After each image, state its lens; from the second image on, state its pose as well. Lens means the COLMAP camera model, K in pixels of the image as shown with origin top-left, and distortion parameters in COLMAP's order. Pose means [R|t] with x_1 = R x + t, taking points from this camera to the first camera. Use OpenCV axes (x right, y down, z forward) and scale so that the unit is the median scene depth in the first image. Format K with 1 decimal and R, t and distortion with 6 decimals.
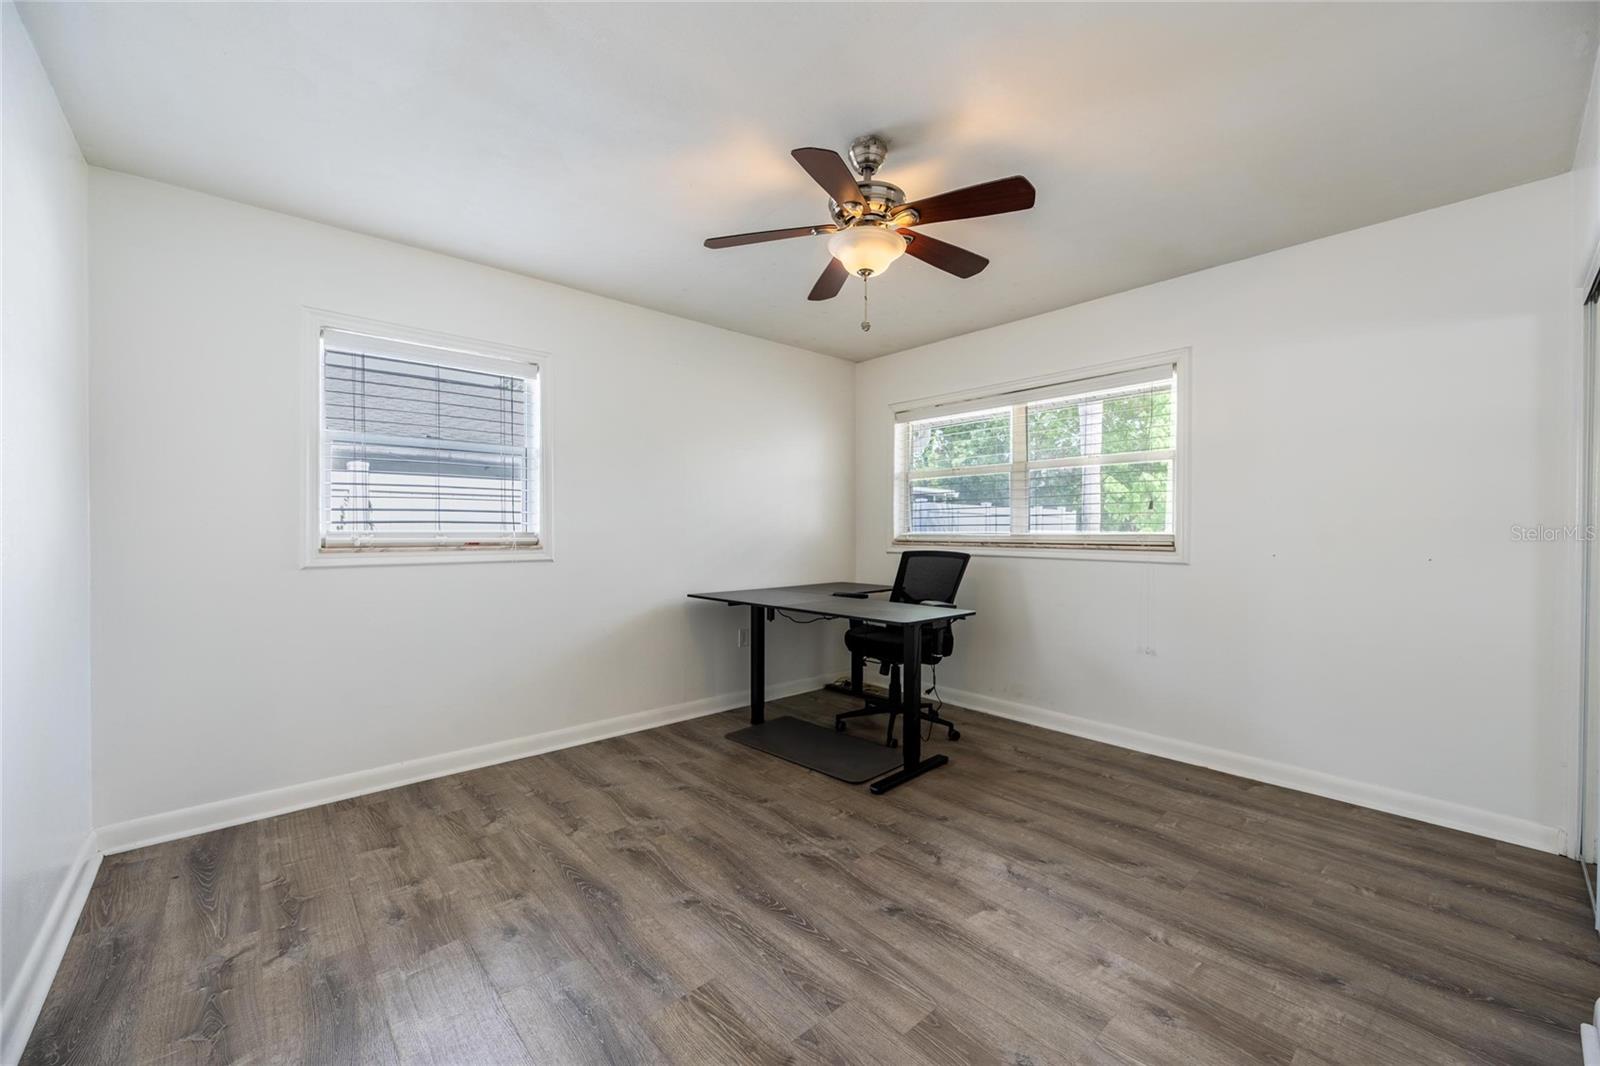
lens RADIAL K [[629.6, 0, 800.0], [0, 629.6, 533.0], [0, 0, 1]] dist [-0.000429, -0.000321]
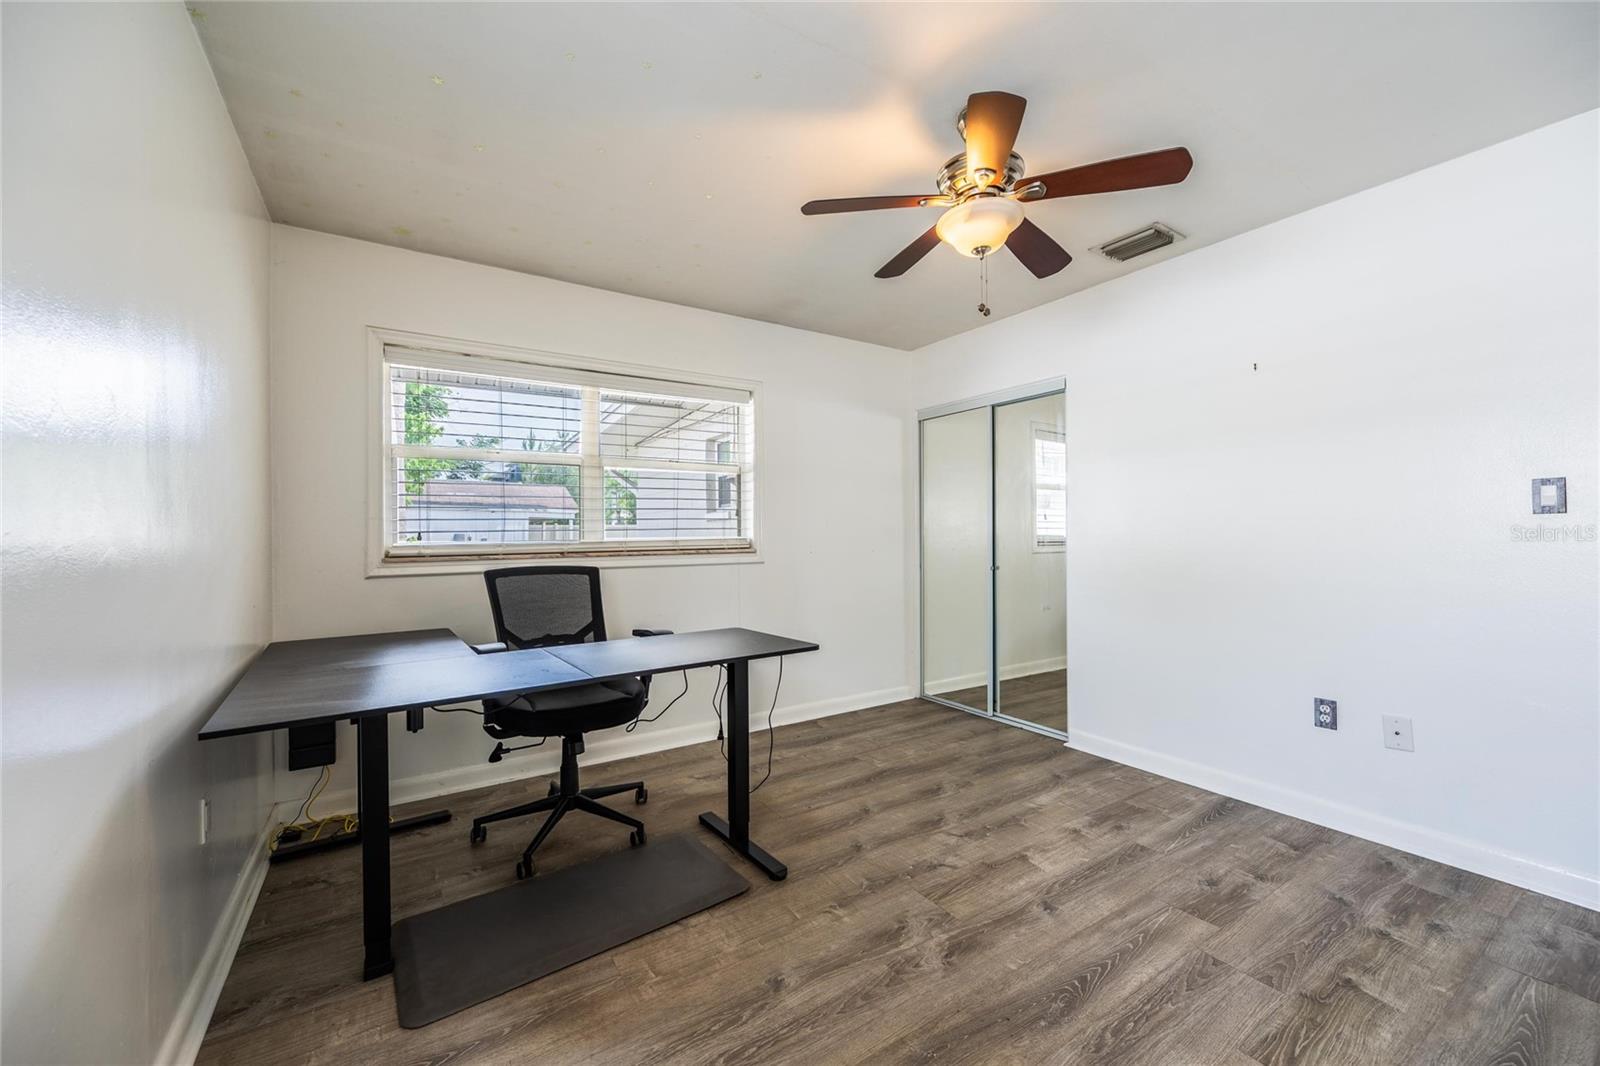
lens RADIAL K [[629.6, 0, 800.0], [0, 629.6, 533.0], [0, 0, 1]] dist [-0.000429, -0.000321]
pose [[0.146291, -0.003175, 0.989237, -0.742290], [0.016892, 0.999857, 0.000711, -0.008297], [-0.989097, 0.016607, 0.146324, 1.006414]]
